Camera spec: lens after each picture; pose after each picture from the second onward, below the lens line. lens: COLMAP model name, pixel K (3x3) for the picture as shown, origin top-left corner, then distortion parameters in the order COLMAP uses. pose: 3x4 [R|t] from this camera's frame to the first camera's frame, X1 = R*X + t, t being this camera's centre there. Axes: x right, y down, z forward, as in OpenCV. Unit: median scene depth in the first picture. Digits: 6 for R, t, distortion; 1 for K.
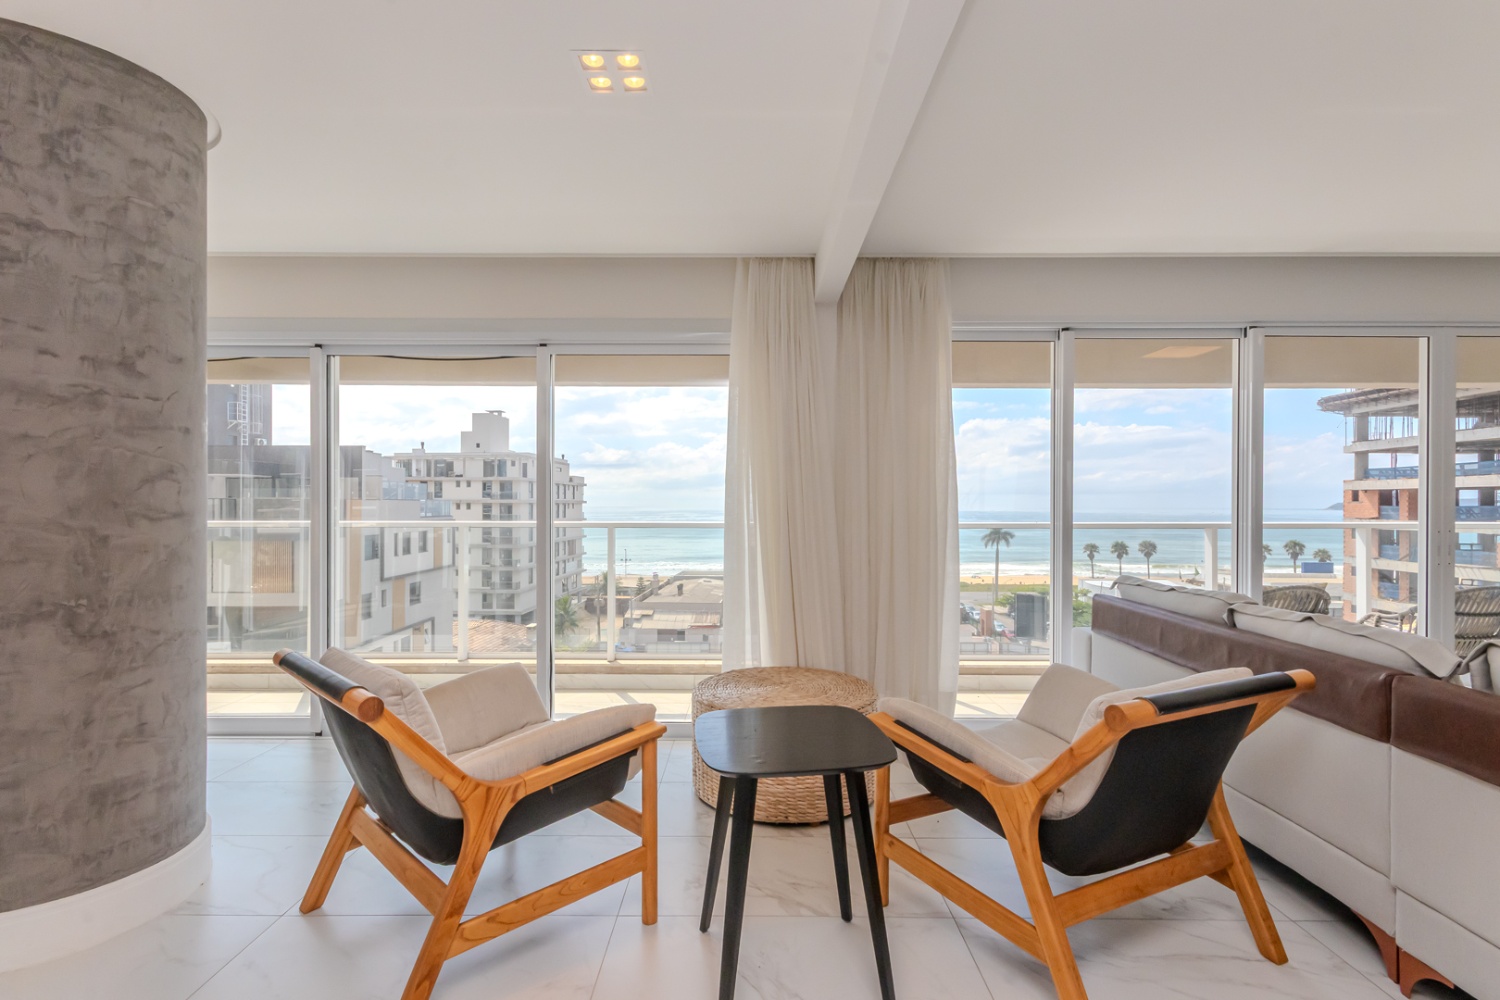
lens RADIAL K [[716.4, 0, 740.7], [0, 716.4, 502.9], [0, 0, 1]] dist [0.006263, 0.002037]
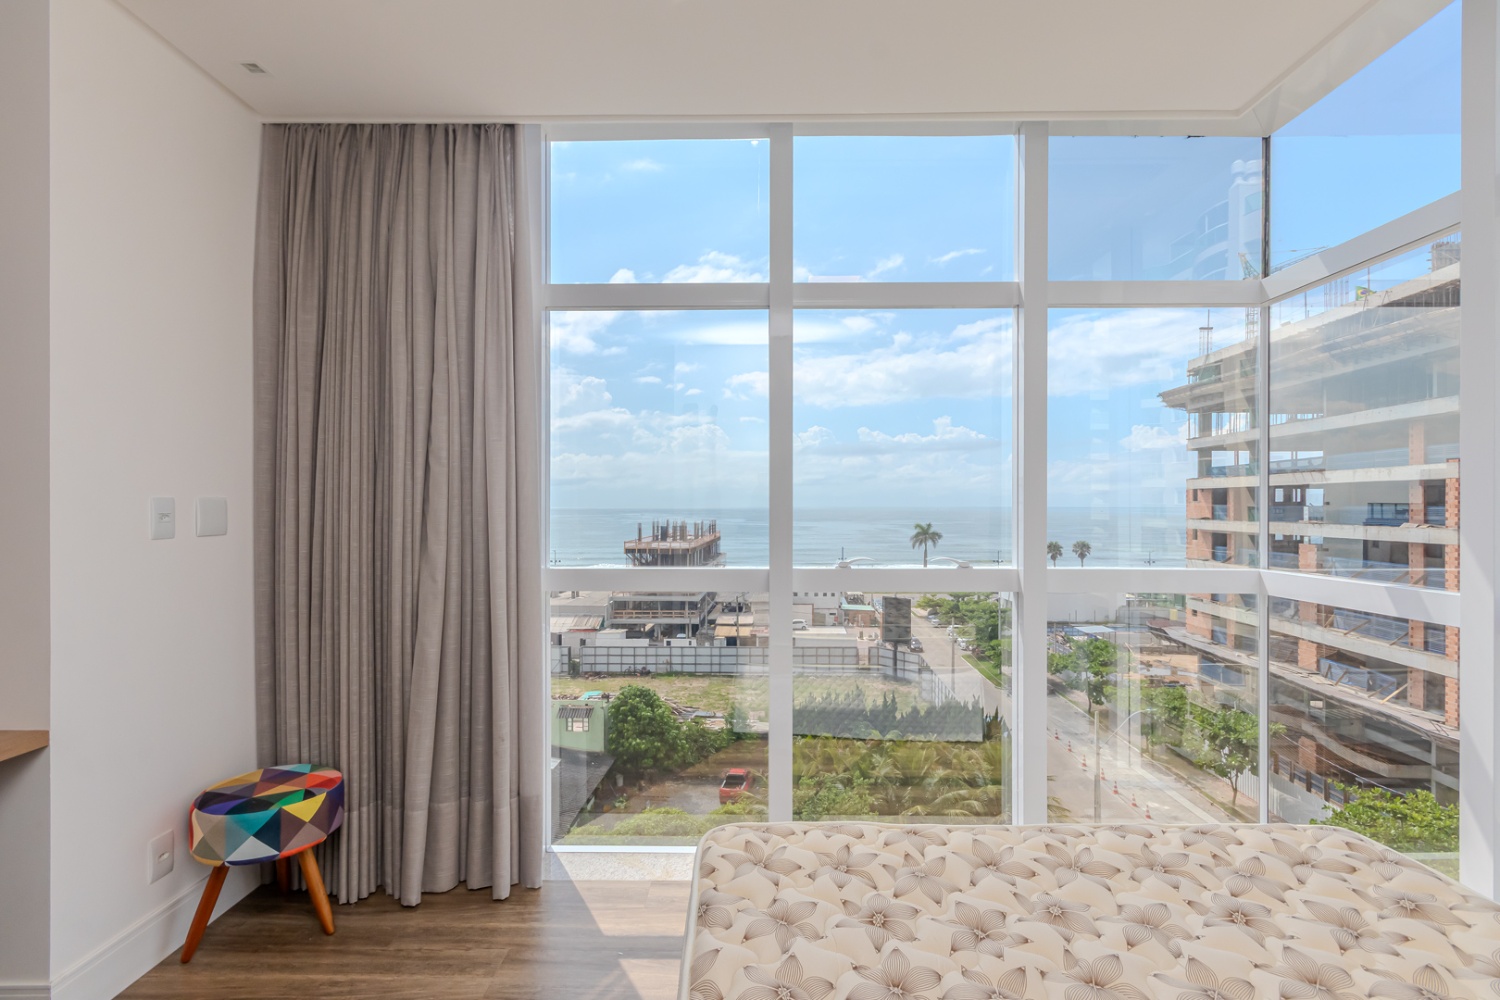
lens RADIAL K [[716.4, 0, 756.5], [0, 716.4, 499.8], [0, 0, 1]] dist [0.006263, 0.002037]
pose [[0.999785, -0.002975, -0.020509, 3.386517], [0.002862, 0.999981, -0.005532, 0.007885], [0.020525, 0.005472, 0.999774, 0.333619]]
